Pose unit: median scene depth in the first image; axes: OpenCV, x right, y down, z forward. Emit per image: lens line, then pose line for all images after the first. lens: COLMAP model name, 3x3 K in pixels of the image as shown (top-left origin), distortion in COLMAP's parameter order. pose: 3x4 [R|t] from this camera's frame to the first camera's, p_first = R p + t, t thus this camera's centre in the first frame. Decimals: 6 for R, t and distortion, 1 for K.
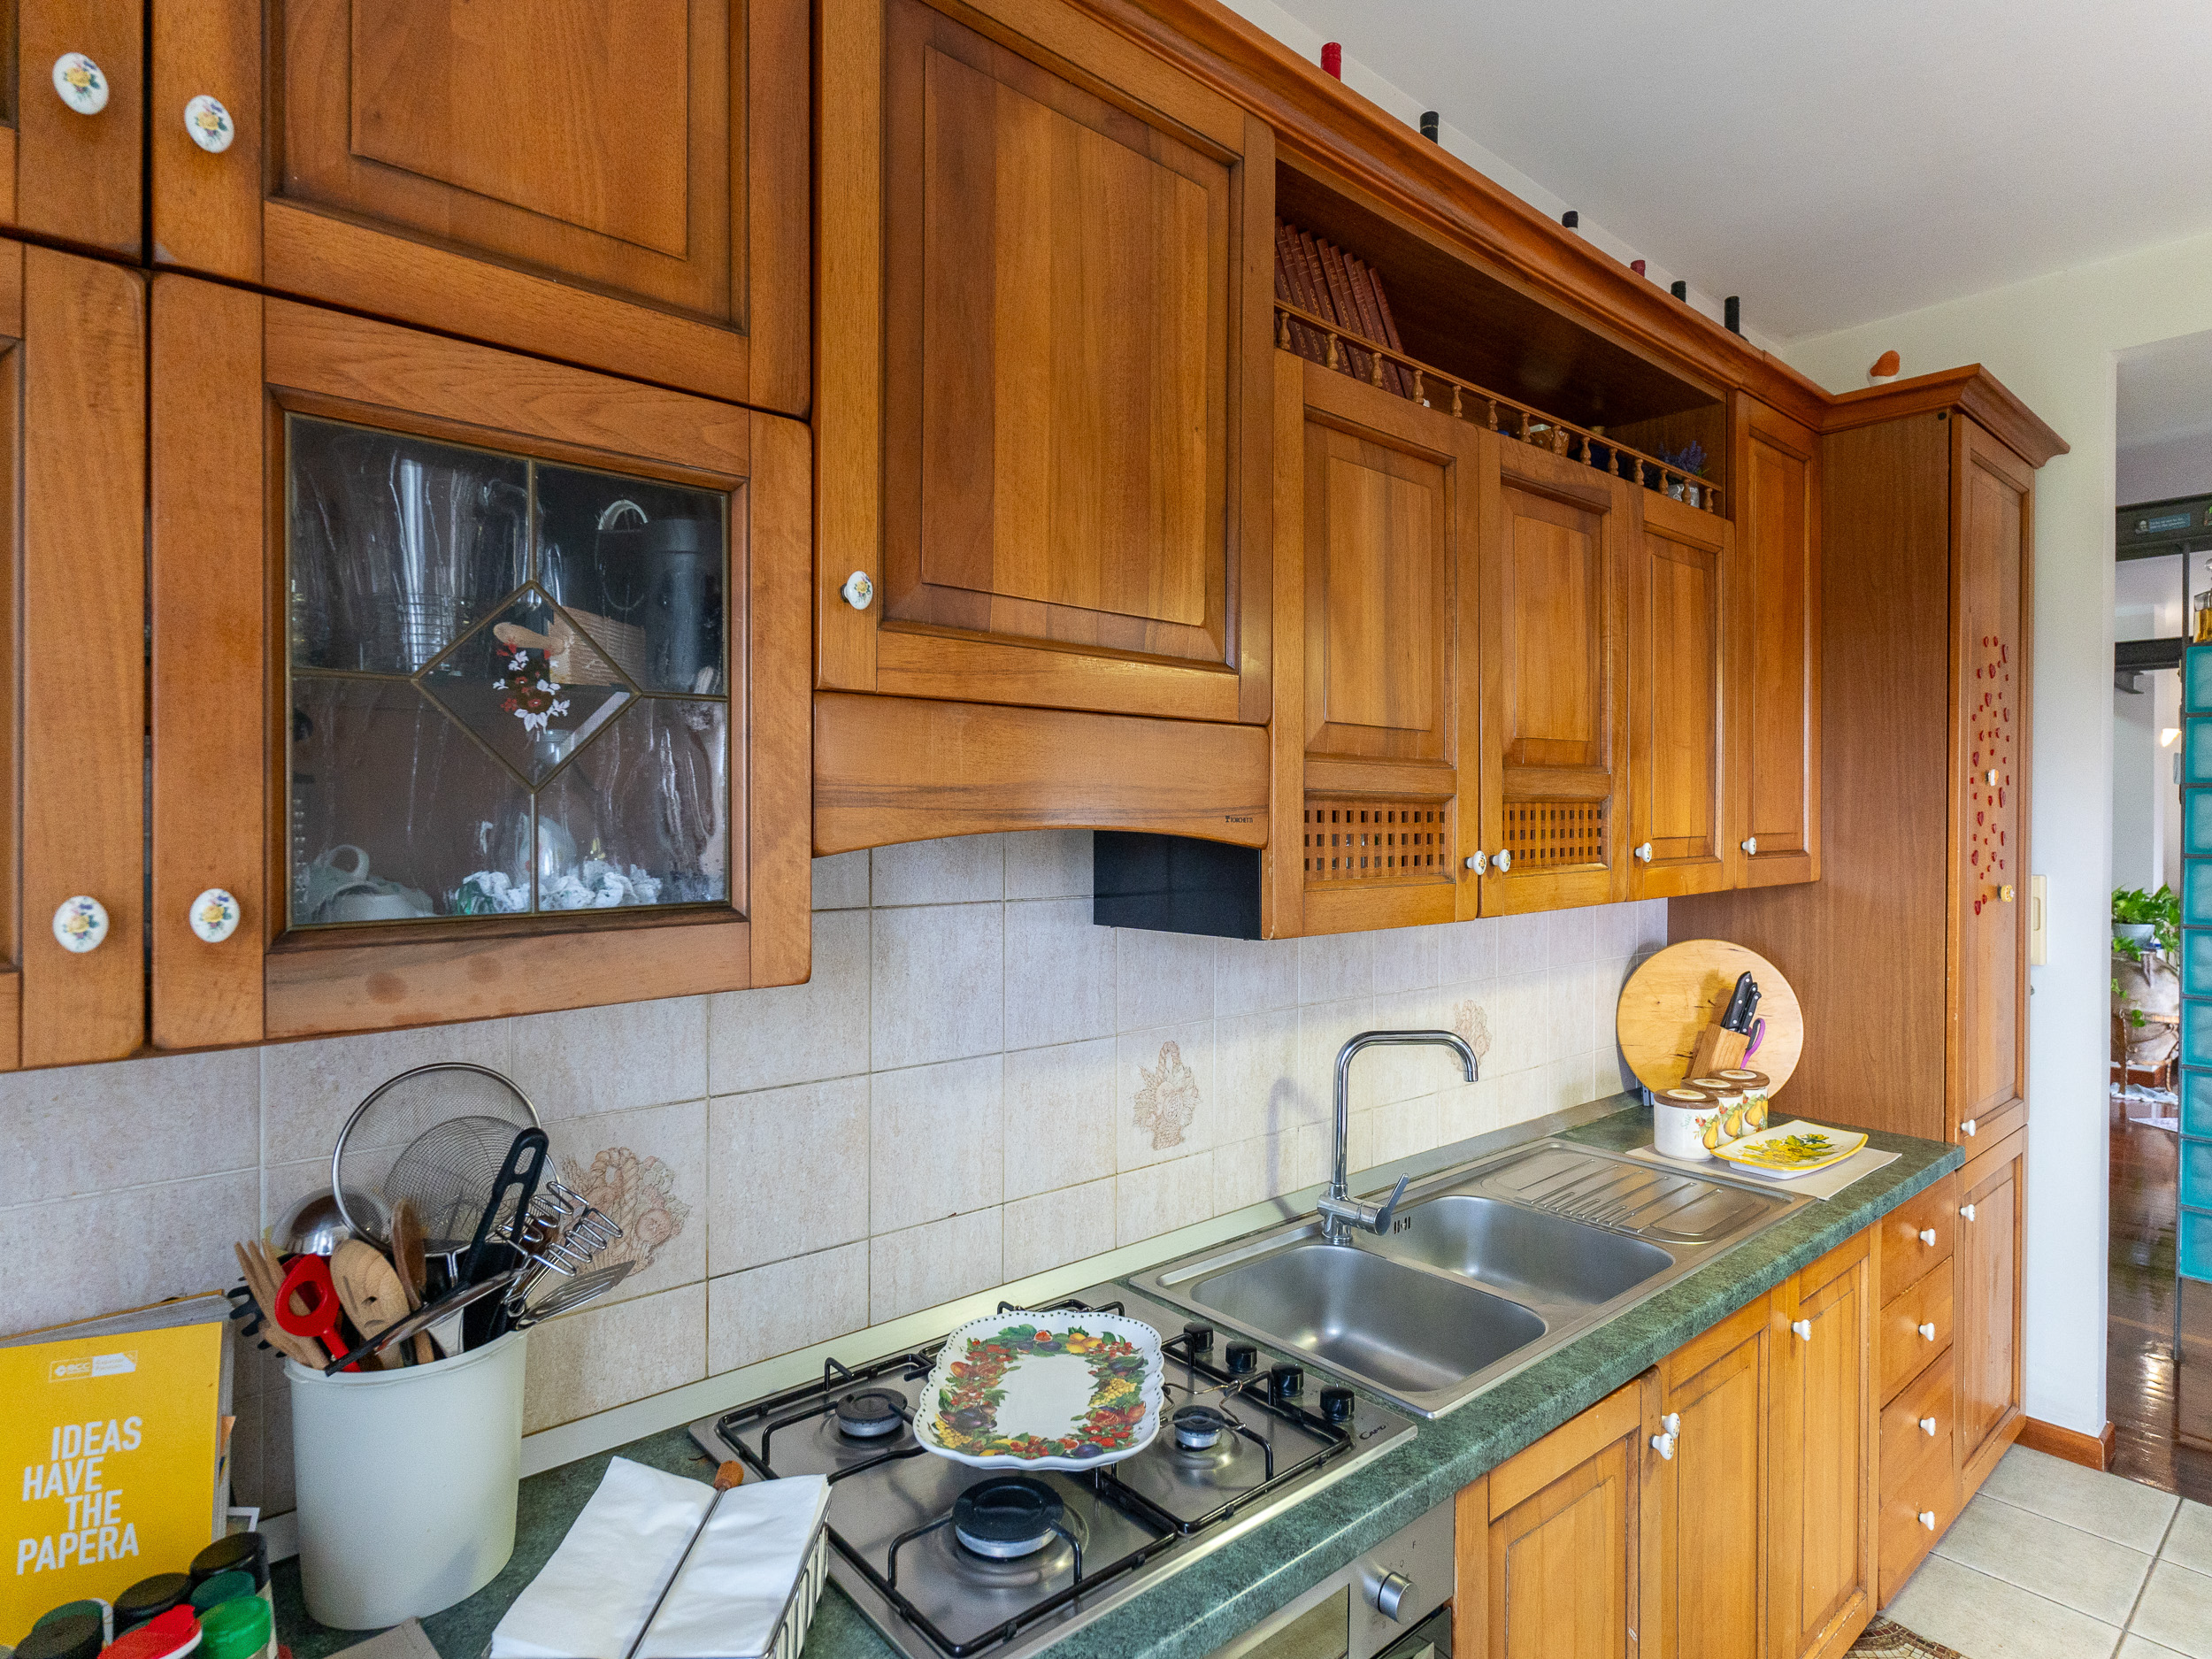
lens RADIAL K [[1185.4, 0, 1107.4], [0, 1185.4, 819.0], [0, 0, 1]] dist [-0.000362, 0.001627]
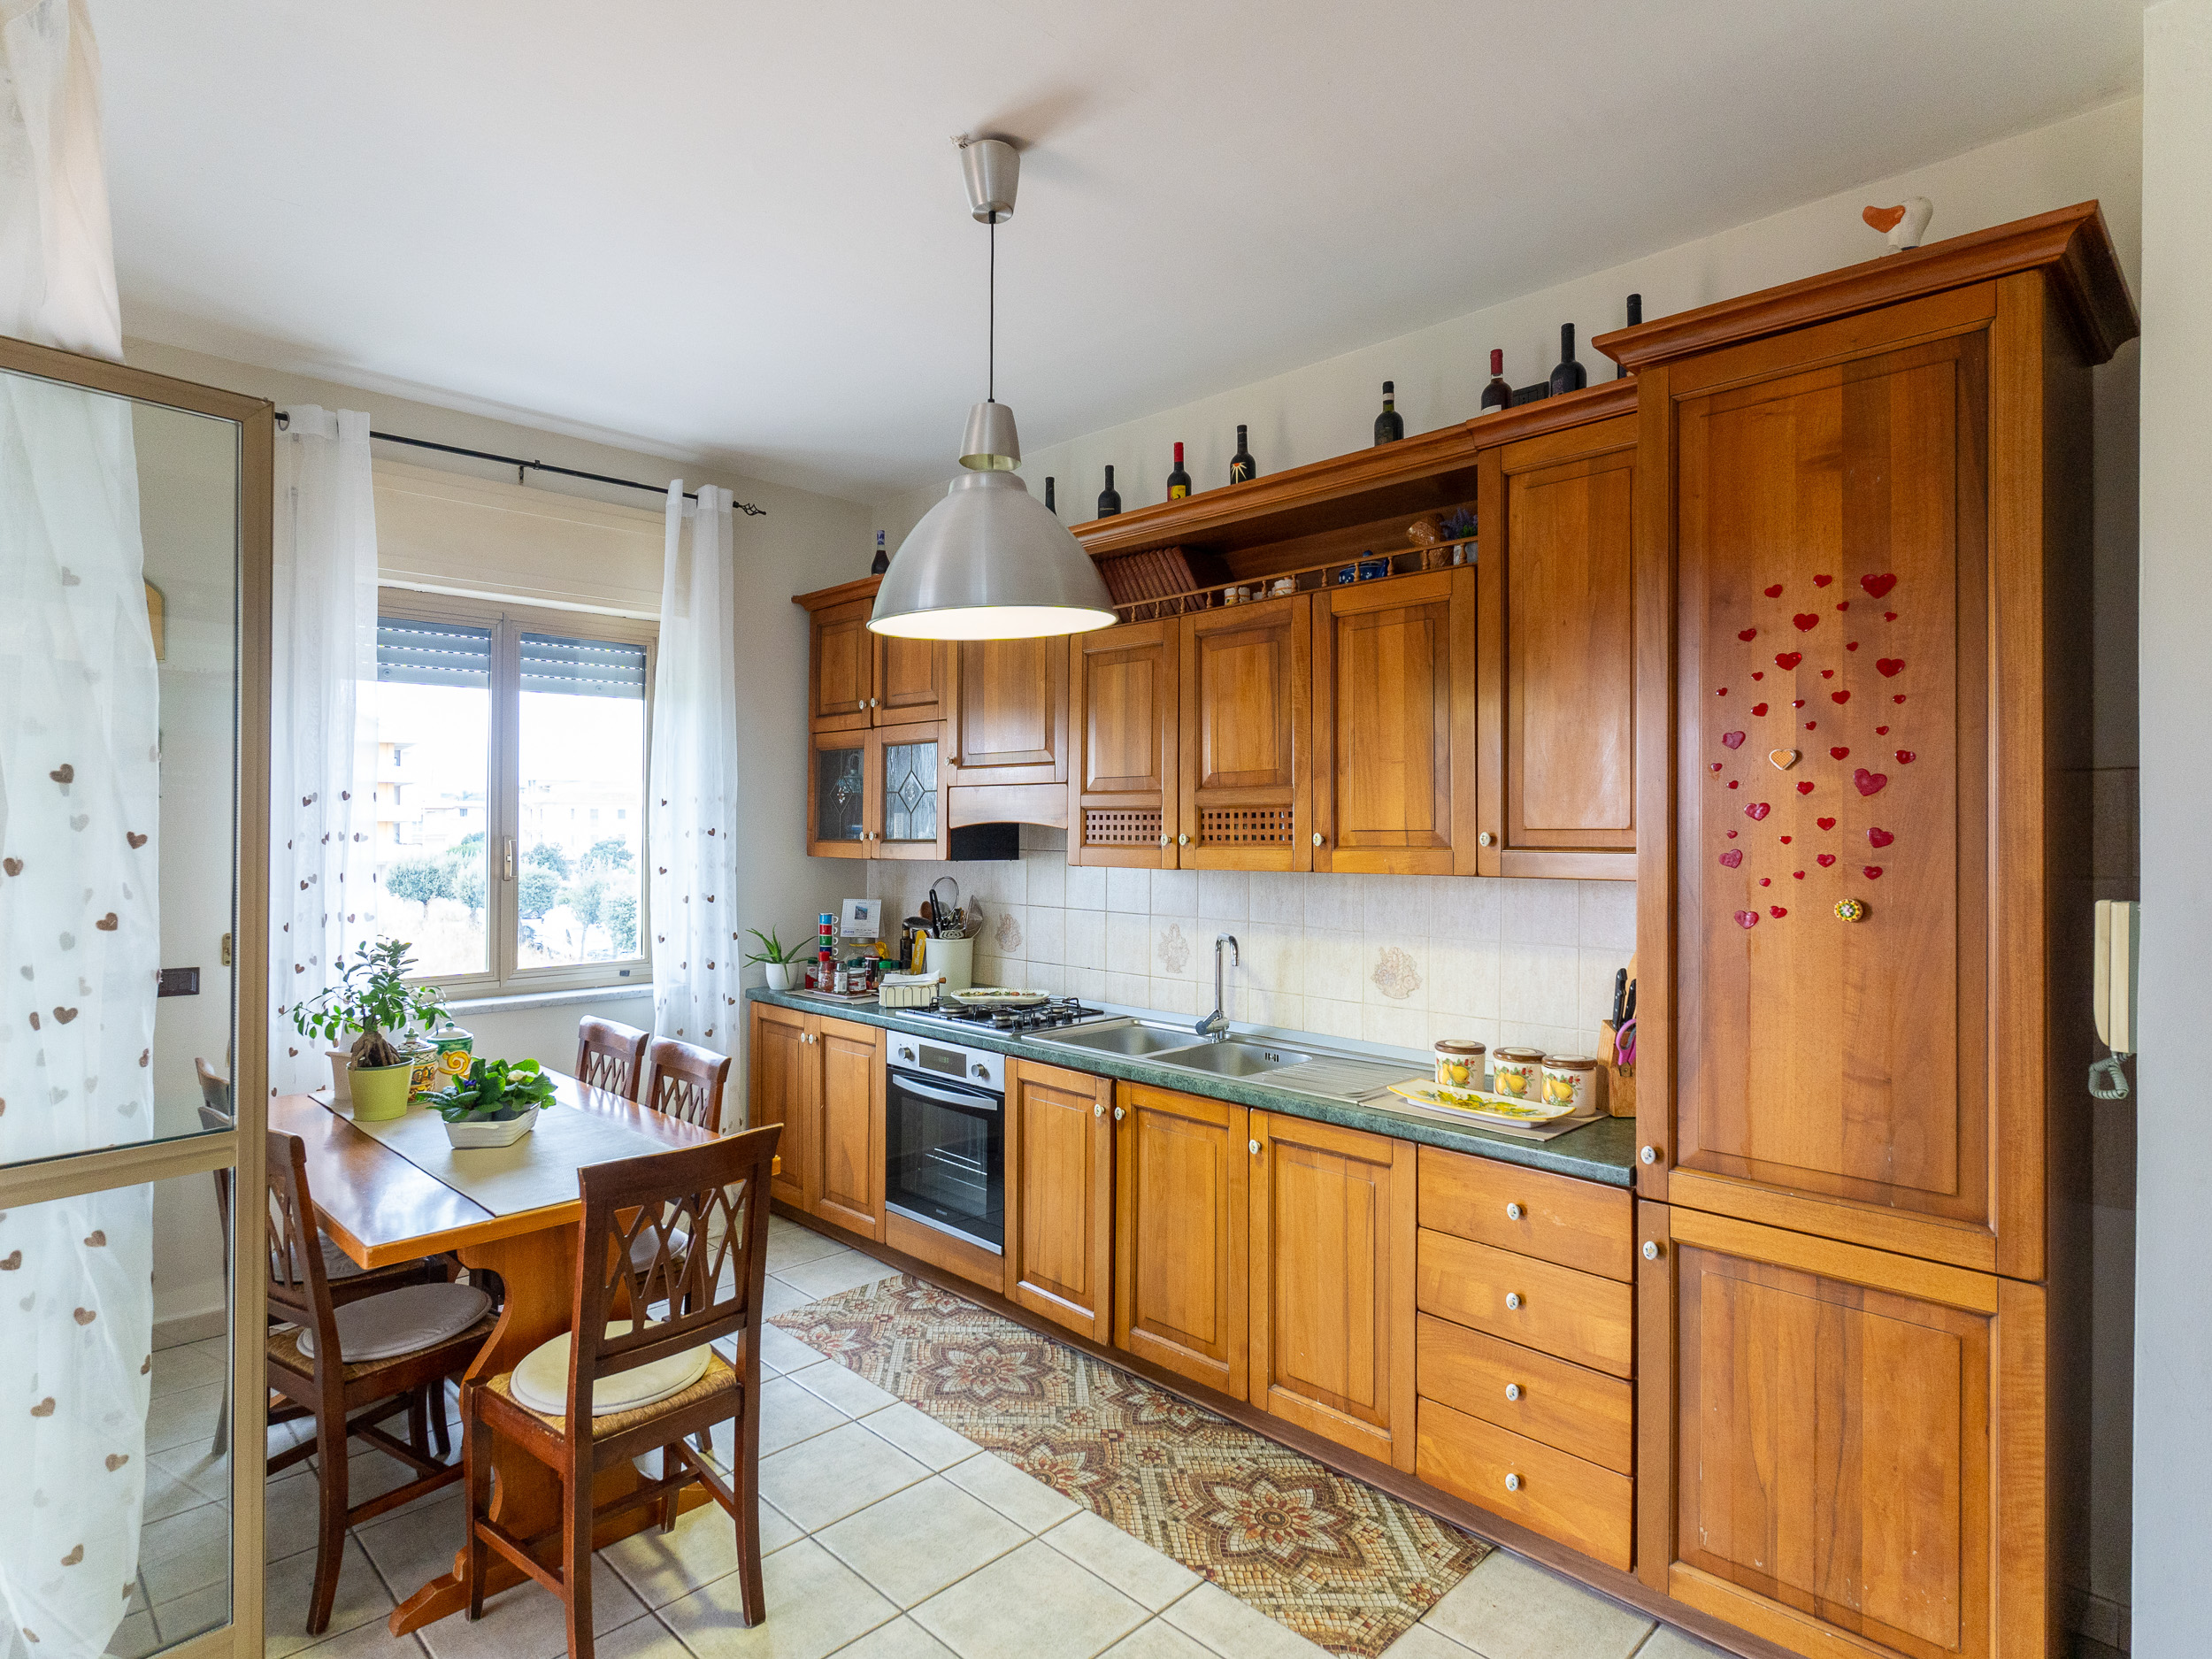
lens RADIAL K [[1185.4, 0, 1098.3], [0, 1185.4, 829.0], [0, 0, 1]] dist [-0.000362, 0.001627]
pose [[0.071831, -0.001281, -0.997416, 2.467296], [-0.003550, 0.999993, -0.001540, 0.023602], [0.997410, 0.003651, 0.071826, 0.803082]]
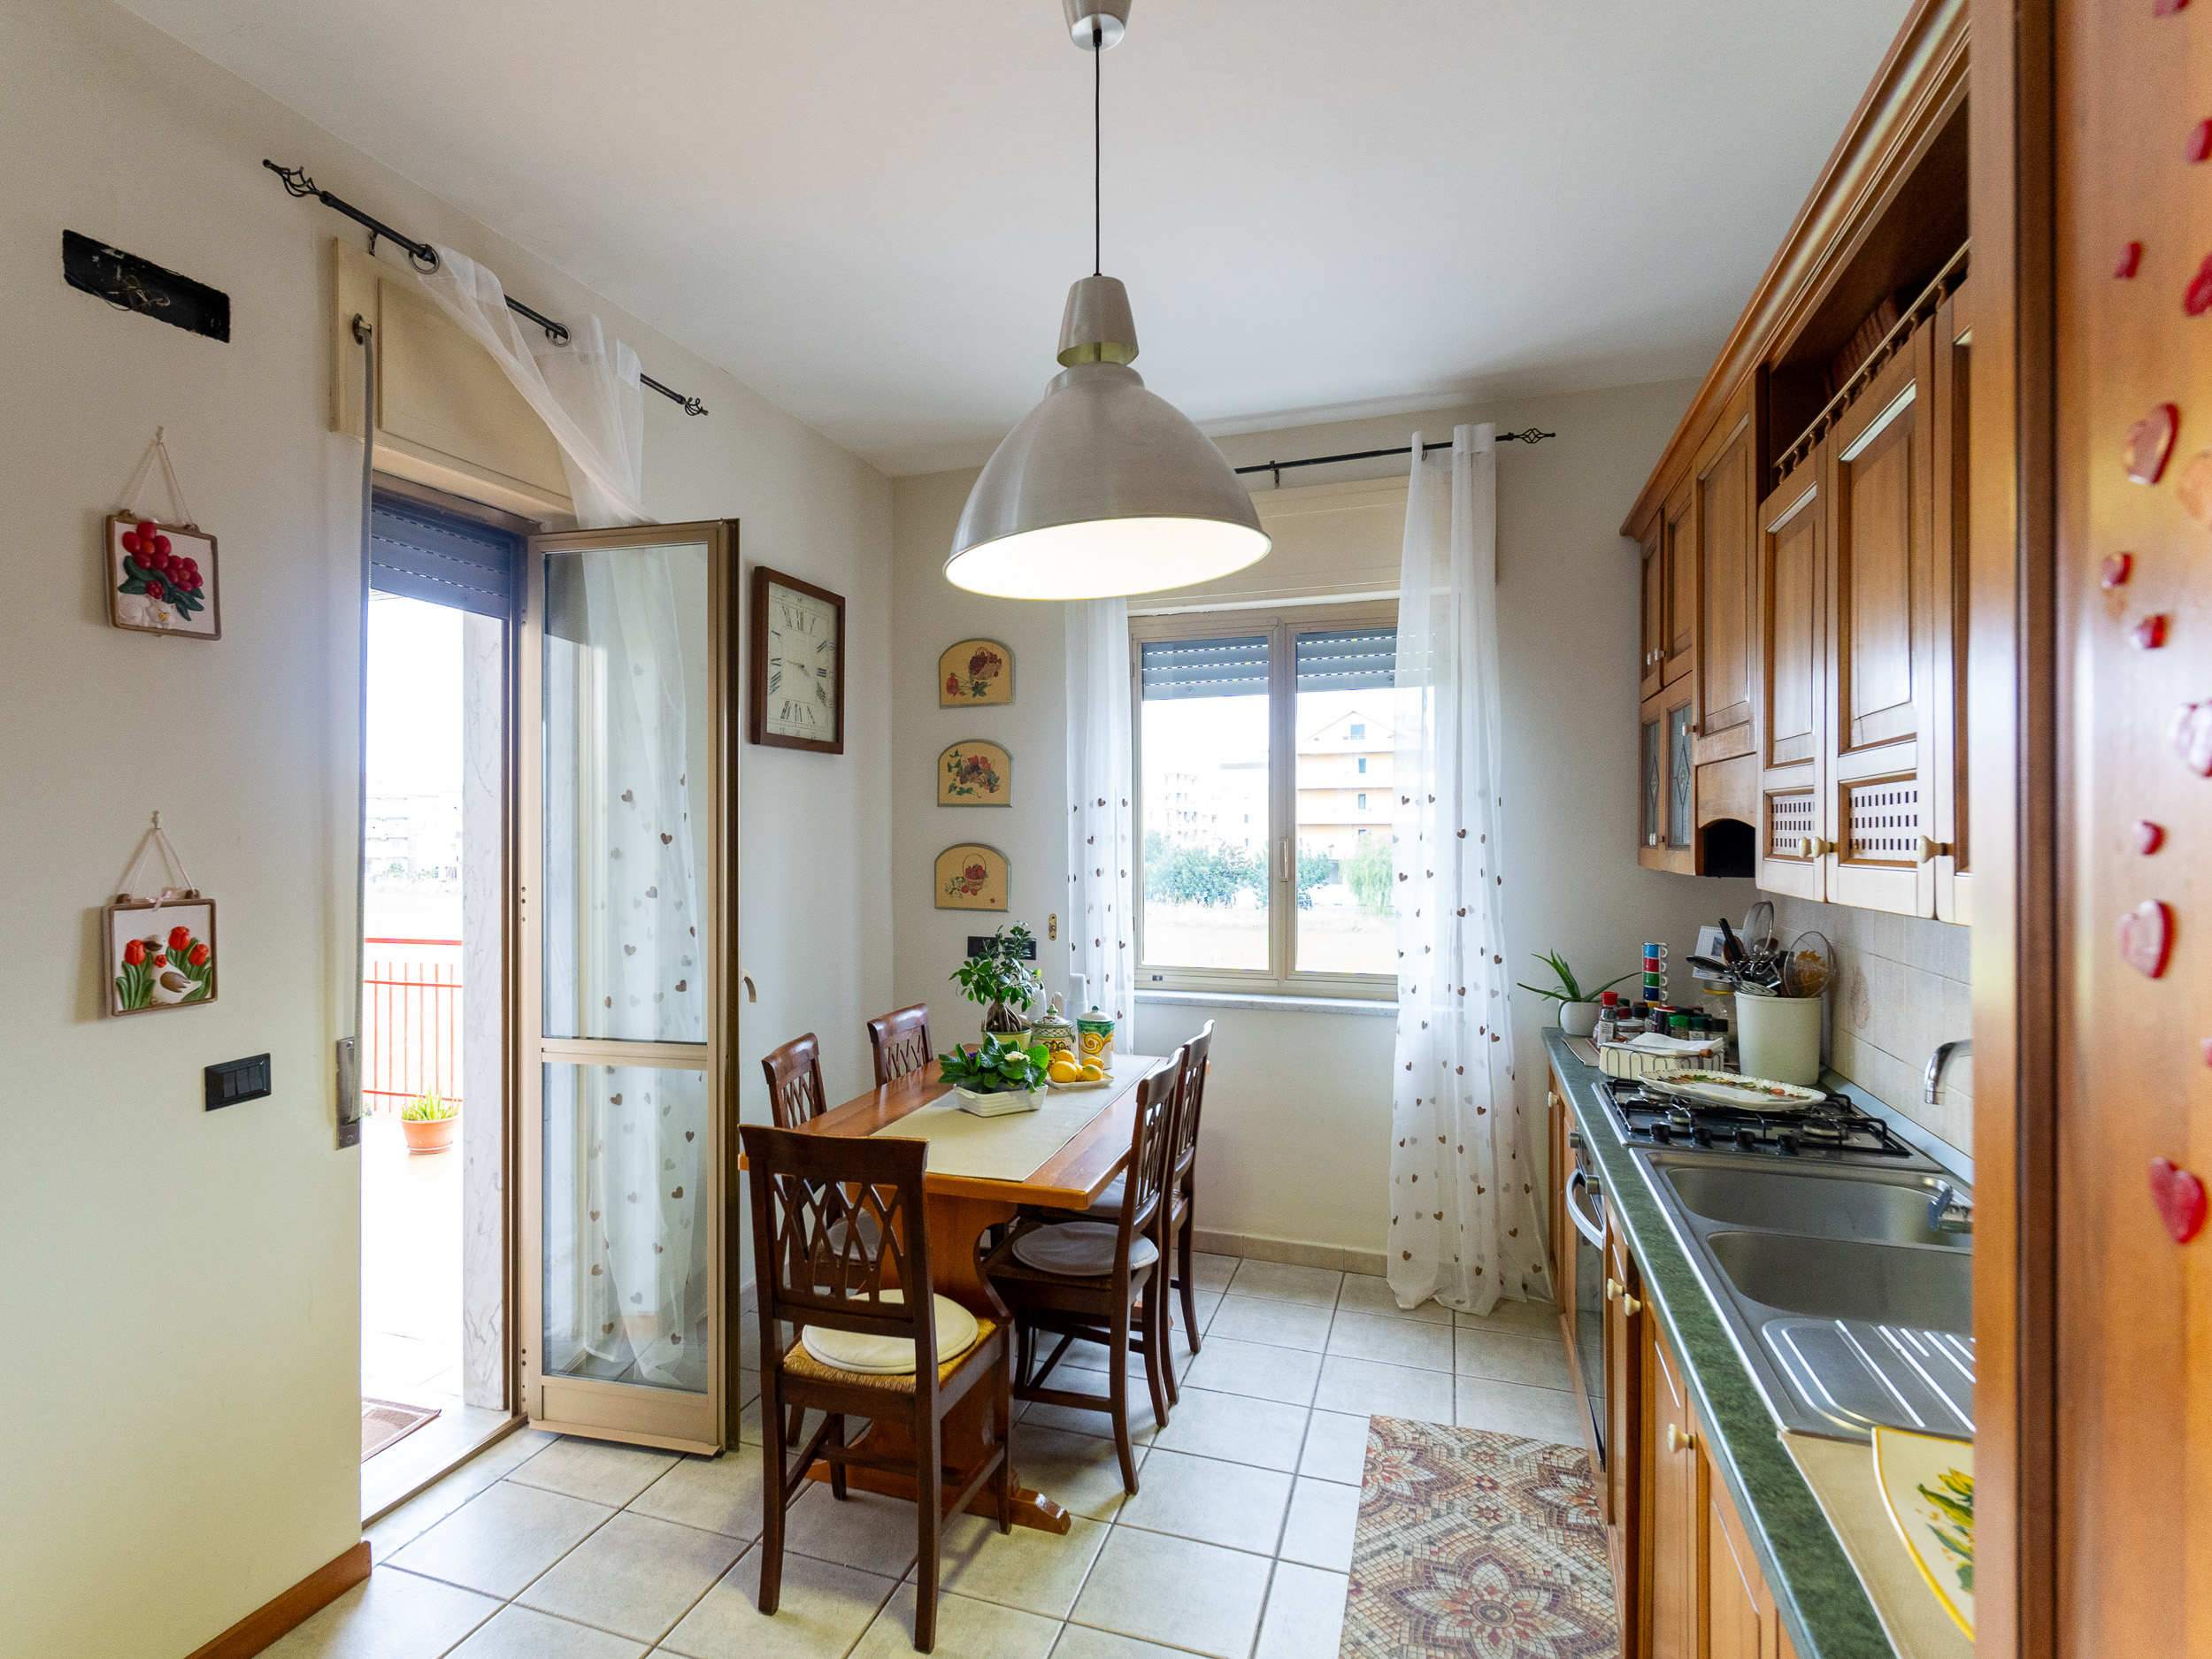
lens RADIAL K [[1255.3, 0, 1102.0], [0, 1255.3, 829.3], [0, 0, 1]] dist [-0.004679, -0.000556]
pose [[-0.891609, -0.000668, -0.452805, 1.418217], [-0.001014, 0.999999, 0.000520, 0.020480], [0.452804, 0.000923, -0.891610, 1.975907]]
